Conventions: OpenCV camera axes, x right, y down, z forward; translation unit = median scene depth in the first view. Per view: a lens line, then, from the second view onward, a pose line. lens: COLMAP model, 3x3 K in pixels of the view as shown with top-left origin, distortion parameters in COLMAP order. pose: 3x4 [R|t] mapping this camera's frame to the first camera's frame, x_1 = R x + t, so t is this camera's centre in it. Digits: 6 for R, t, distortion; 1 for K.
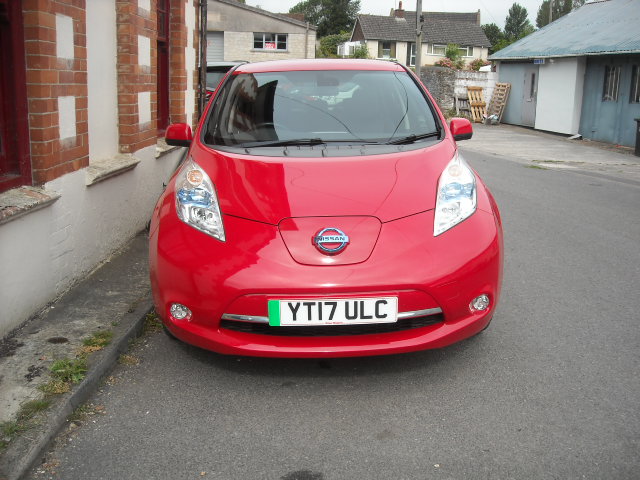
lens RADIAL K [[658.2, 0, 320.0], [0, 658.2, 240.0], [0, 0, 1]] dist [-0.138477, 0.006027]
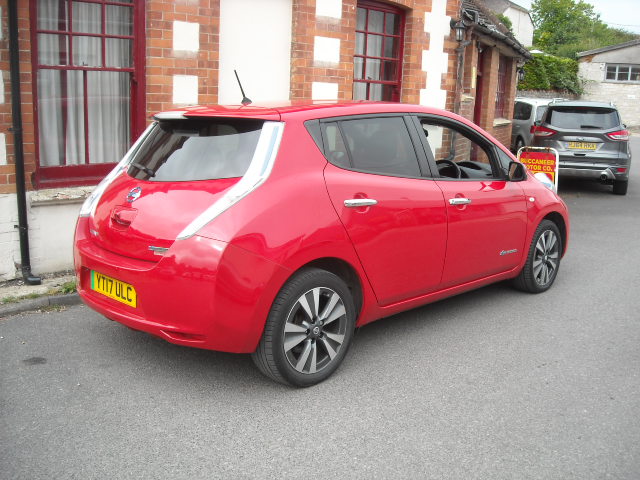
lens RADIAL K [[658.2, 0, 320.0], [0, 658.2, 240.0], [0, 0, 1]] dist [-0.138477, 0.006027]
pose [[0.658971, 0.157994, -0.735387, 1.078280], [-0.189771, 0.980984, 0.040707, -0.098614], [0.727835, 0.112730, 0.676423, 0.244480]]
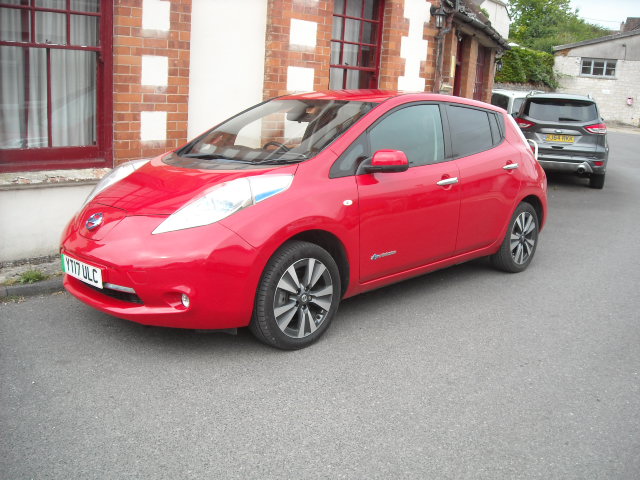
lens RADIAL K [[658.2, 0, 320.0], [0, 658.2, 240.0], [0, 0, 1]] dist [-0.138477, 0.006027]
pose [[0.686312, 0.177525, -0.705309, 1.031618], [-0.203952, 0.977820, 0.047657, -0.096686], [0.698126, 0.111141, 0.707296, 0.286069]]
